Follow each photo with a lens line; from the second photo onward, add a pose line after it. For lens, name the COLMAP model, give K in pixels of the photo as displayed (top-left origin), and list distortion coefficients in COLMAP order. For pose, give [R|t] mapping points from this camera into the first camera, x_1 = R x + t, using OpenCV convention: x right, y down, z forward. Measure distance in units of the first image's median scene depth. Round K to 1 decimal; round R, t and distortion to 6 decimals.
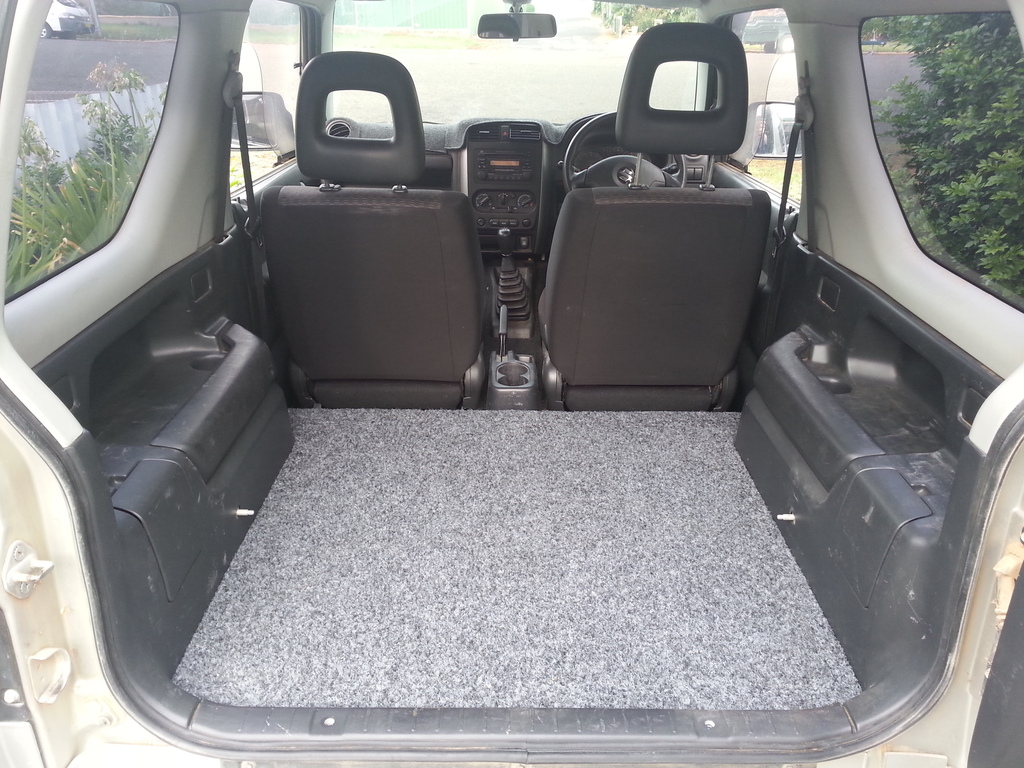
lens RADIAL K [[845.0, 0, 511.4], [0, 845.0, 377.9], [0, 0, 1]] dist [0.006966, -0.004857]
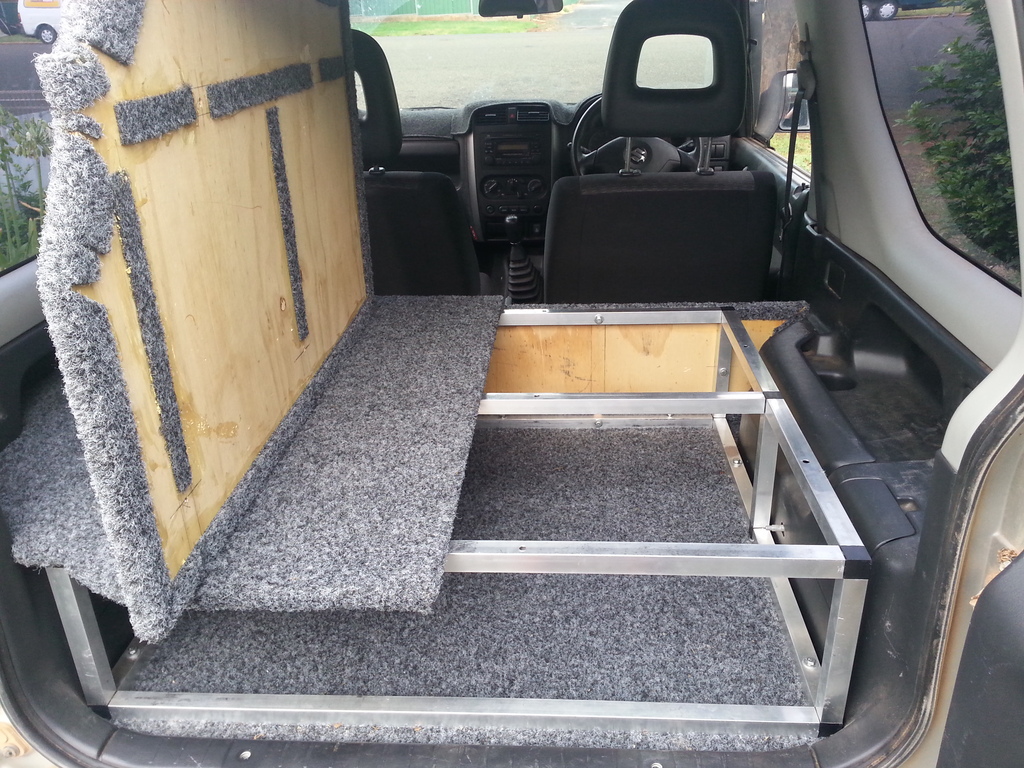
lens RADIAL K [[846.0, 0, 512.0], [0, 846.0, 384.0], [0, 0, 1]] dist [0.005592, -0.001009]
pose [[0.996874, -0.014237, -0.077718, 0.109276], [0.016137, 0.999584, 0.023885, -0.015841], [0.077346, -0.025065, 0.996689, 0.068908]]
